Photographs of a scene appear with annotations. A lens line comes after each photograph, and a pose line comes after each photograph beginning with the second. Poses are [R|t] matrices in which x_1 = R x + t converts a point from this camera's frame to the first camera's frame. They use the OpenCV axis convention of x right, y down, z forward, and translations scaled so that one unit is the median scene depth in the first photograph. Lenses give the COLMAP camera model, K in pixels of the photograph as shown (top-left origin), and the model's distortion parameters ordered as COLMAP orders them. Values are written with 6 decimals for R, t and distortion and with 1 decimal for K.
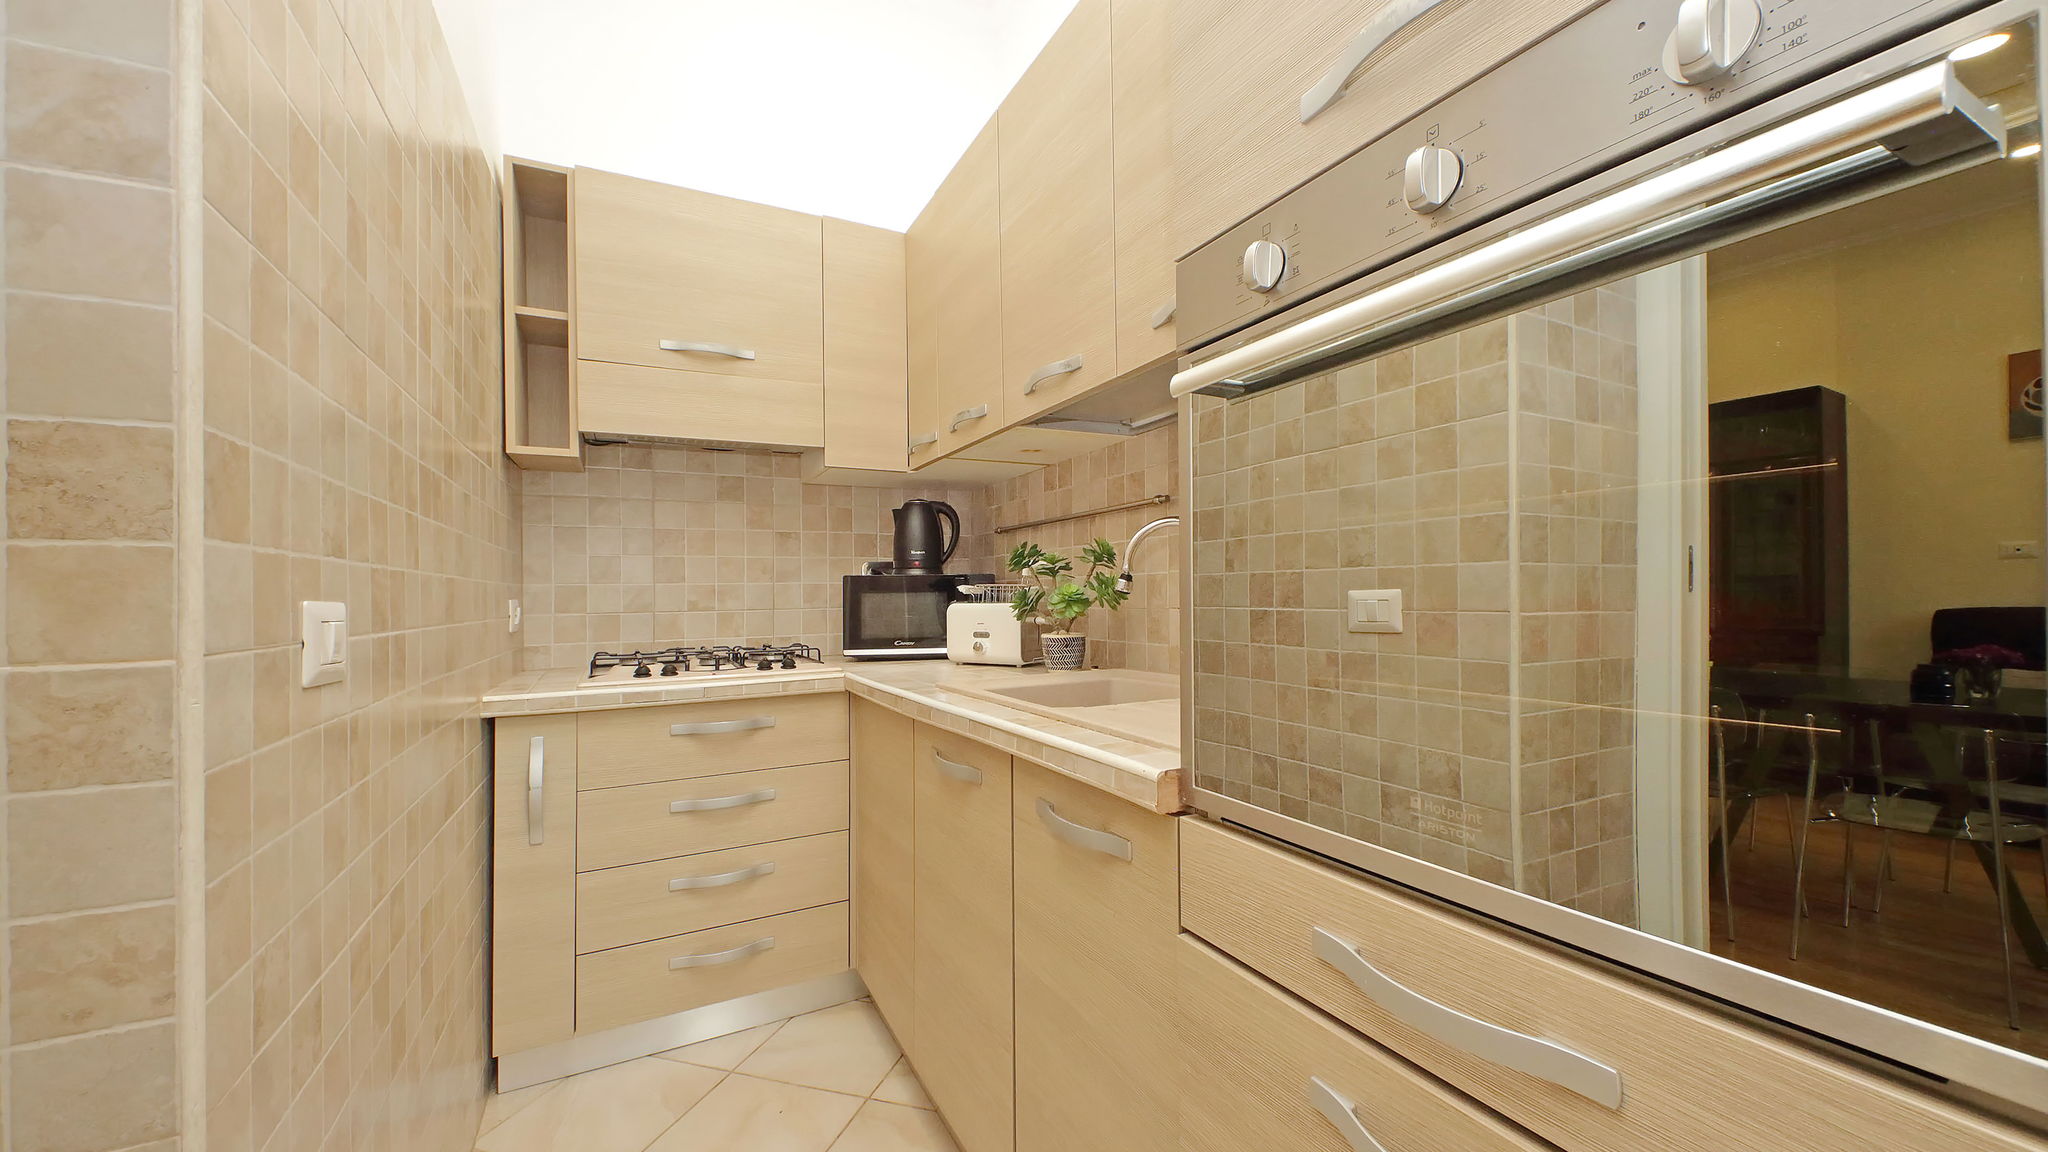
lens RADIAL K [[771.4, 0, 1036.0], [0, 771.4, 582.5], [0, 0, 1]] dist [0.023114, -0.009071]
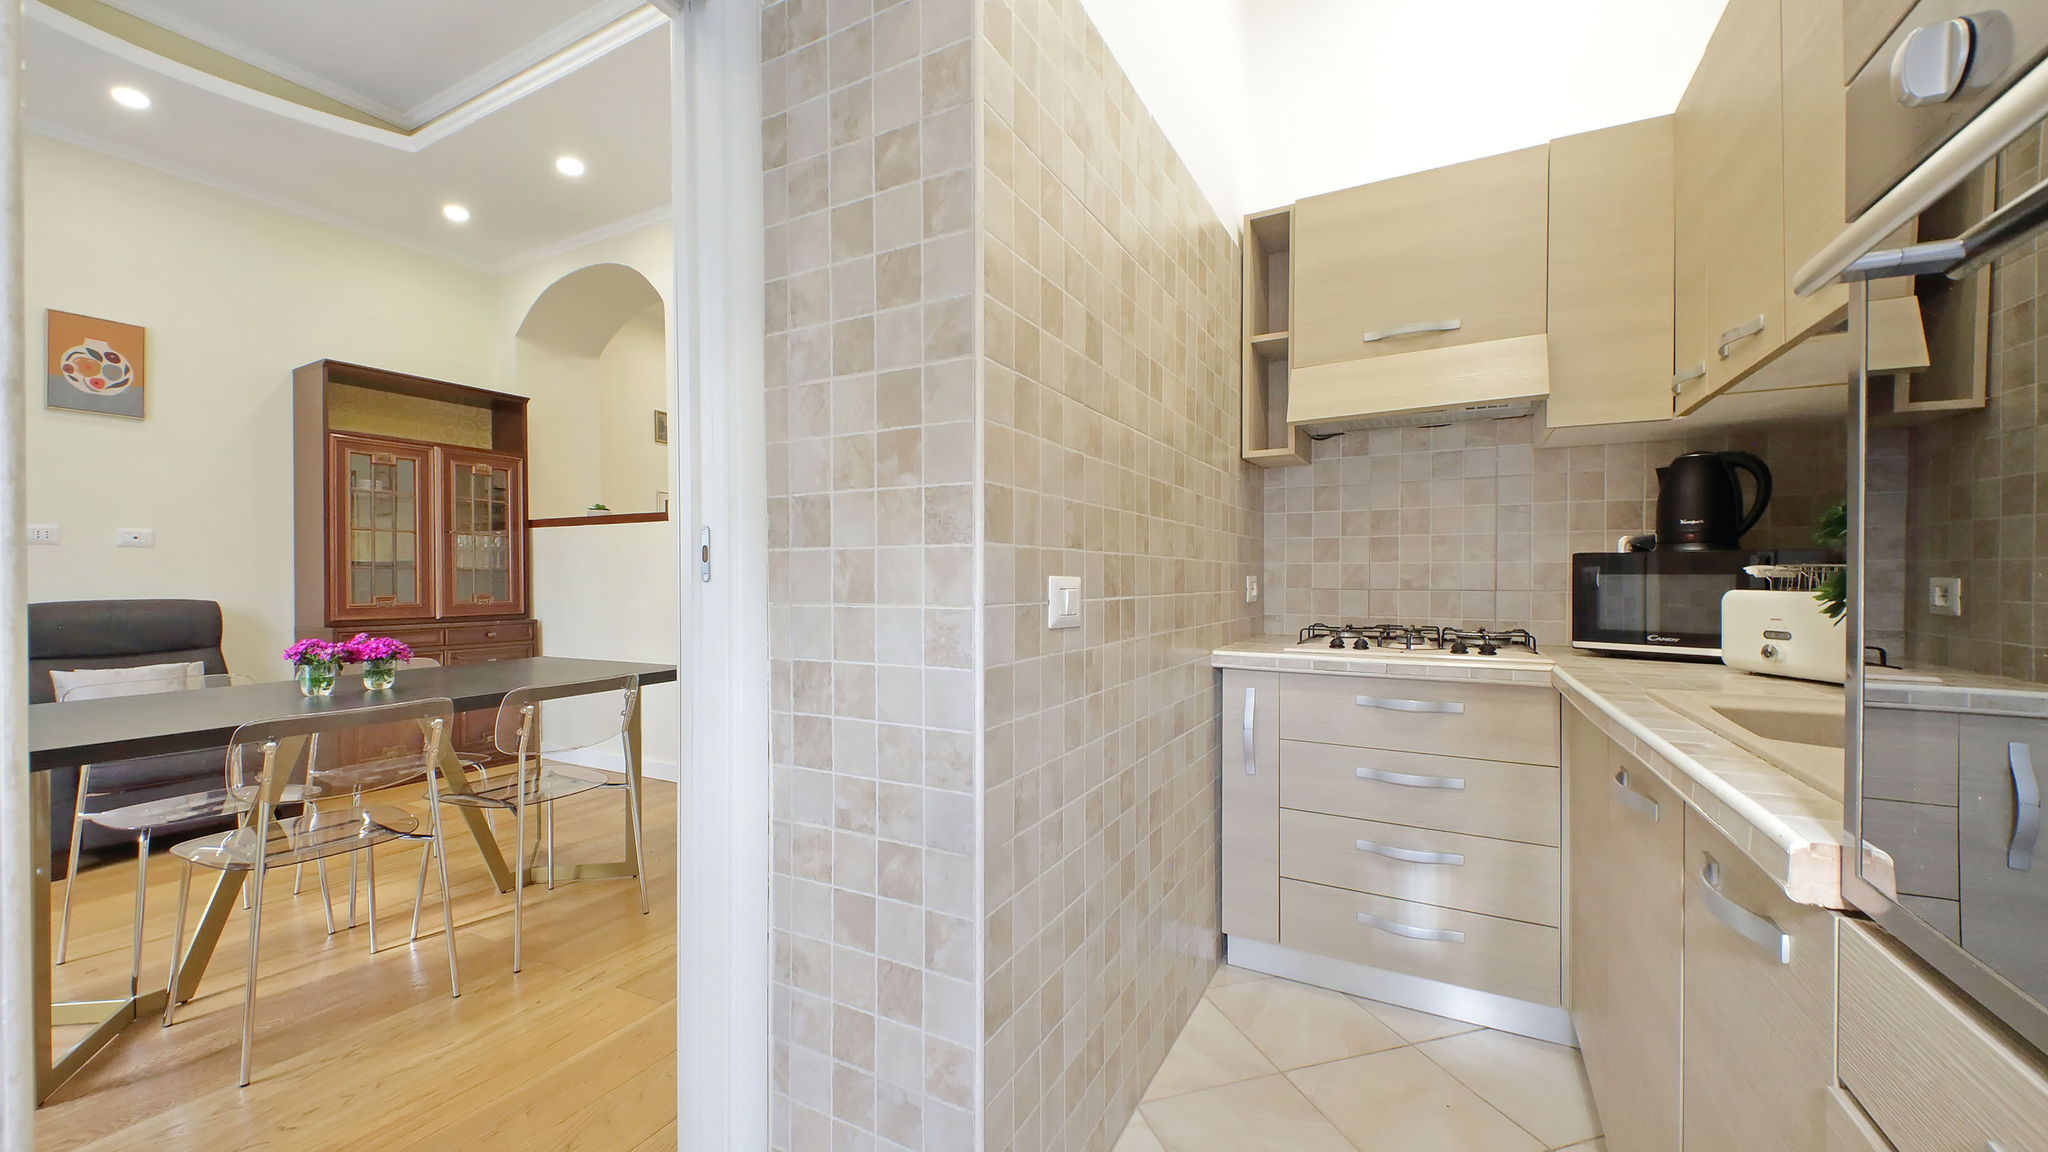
lens RADIAL K [[768.5, 0, 1021.0], [0, 768.5, 580.3], [0, 0, 1]] dist [0.020583, -0.009645]
pose [[0.553977, 0.019459, -0.832304, 0.146855], [0.002832, 0.999677, 0.025257, -0.003406], [0.832527, -0.016349, 0.553743, 0.019708]]
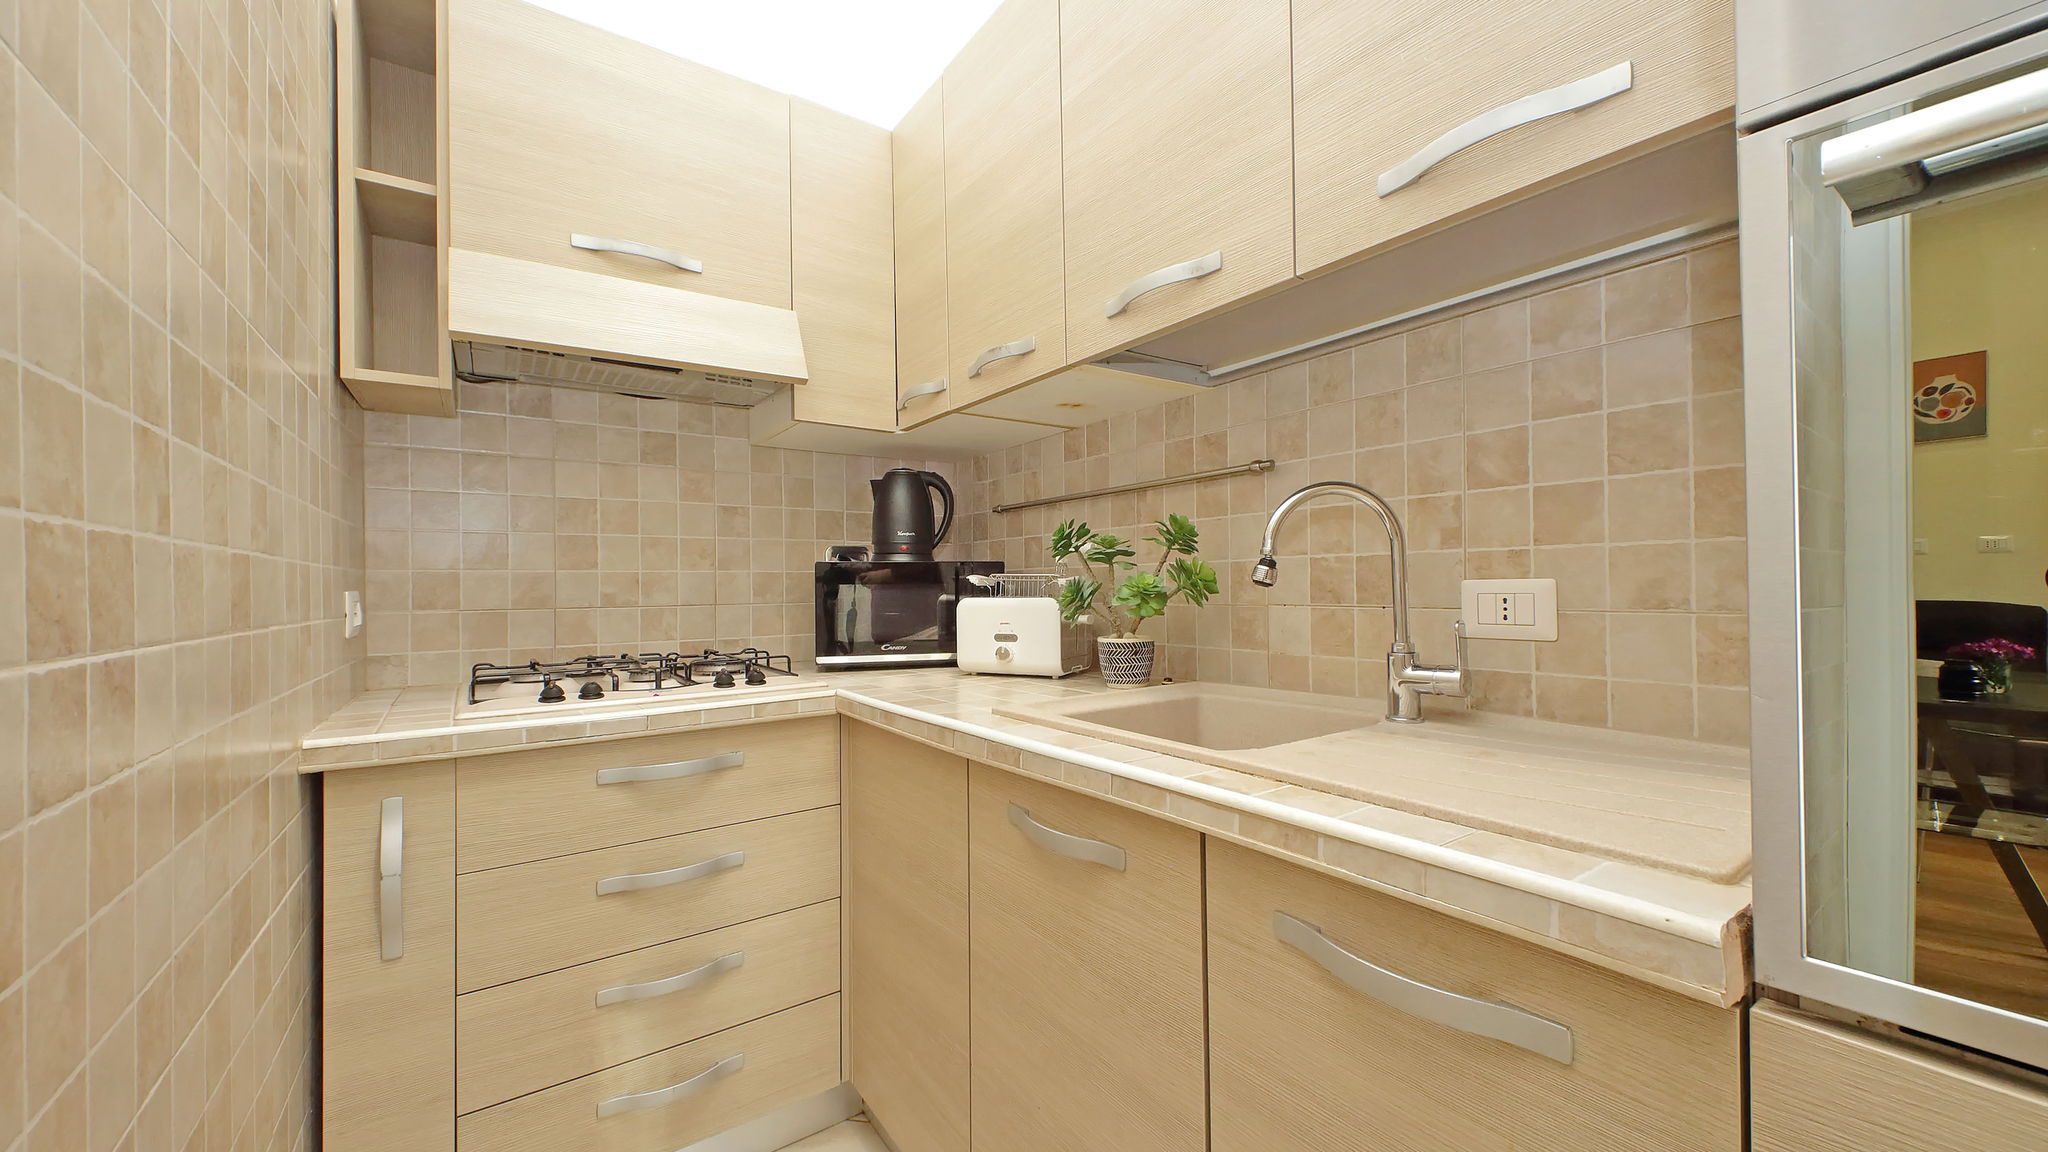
lens RADIAL K [[768.5, 0, 1021.0], [0, 768.5, 580.3], [0, 0, 1]] dist [0.020583, -0.009645]
pose [[0.992184, 0.003977, 0.124723, -0.162631], [-0.004751, 0.999971, 0.005903, 0.004871], [-0.124696, -0.006449, 0.992174, 0.234185]]
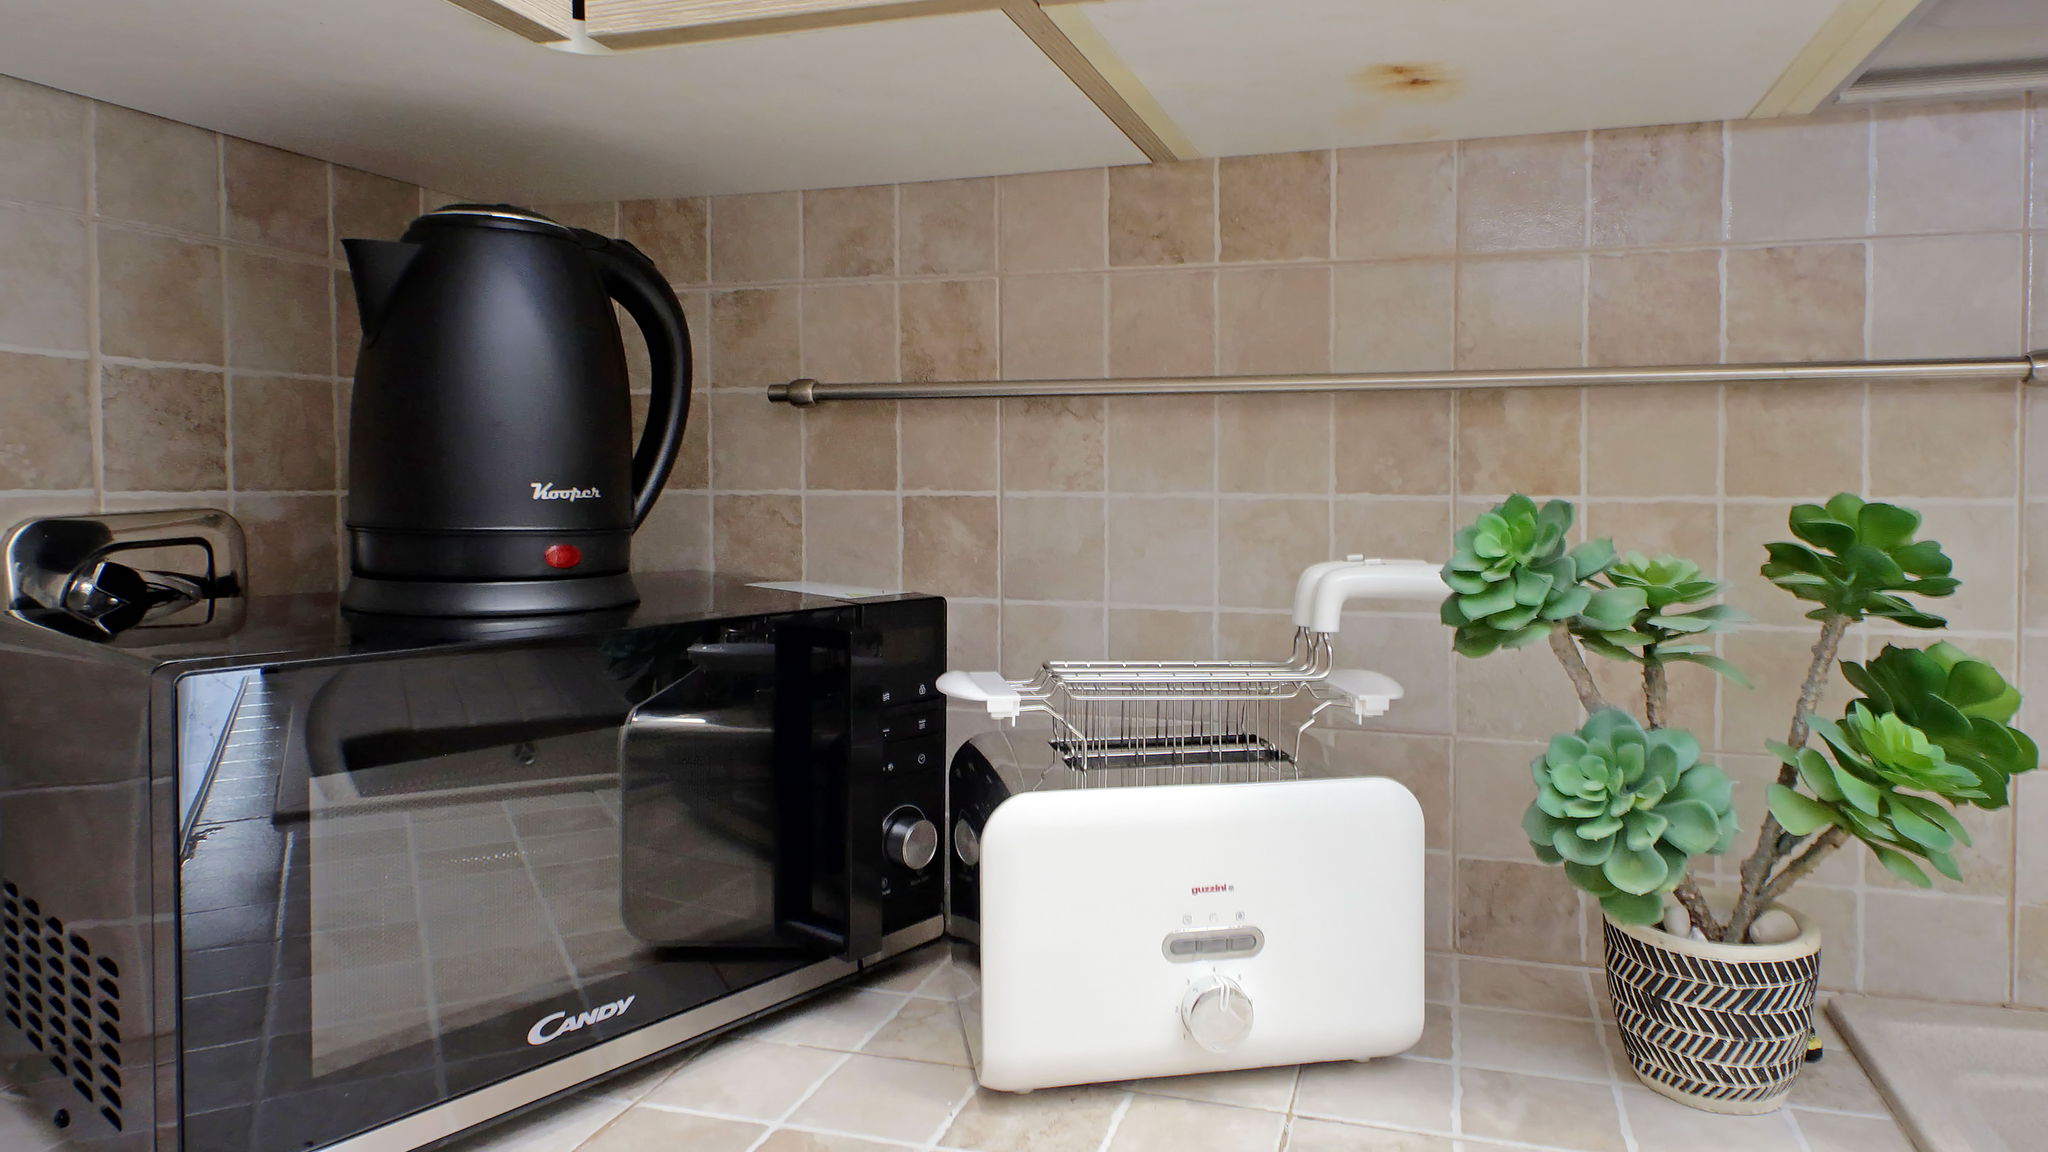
lens RADIAL K [[1251.5, 0, 1085.5], [0, 1251.5, 534.5], [0, 0, 1]] dist [0.028058, 0.000075]
pose [[0.697885, -0.021329, 0.715893, -0.346028], [-0.021233, 0.998501, 0.050447, -0.057986], [-0.715895, -0.050407, 0.696386, 0.846012]]
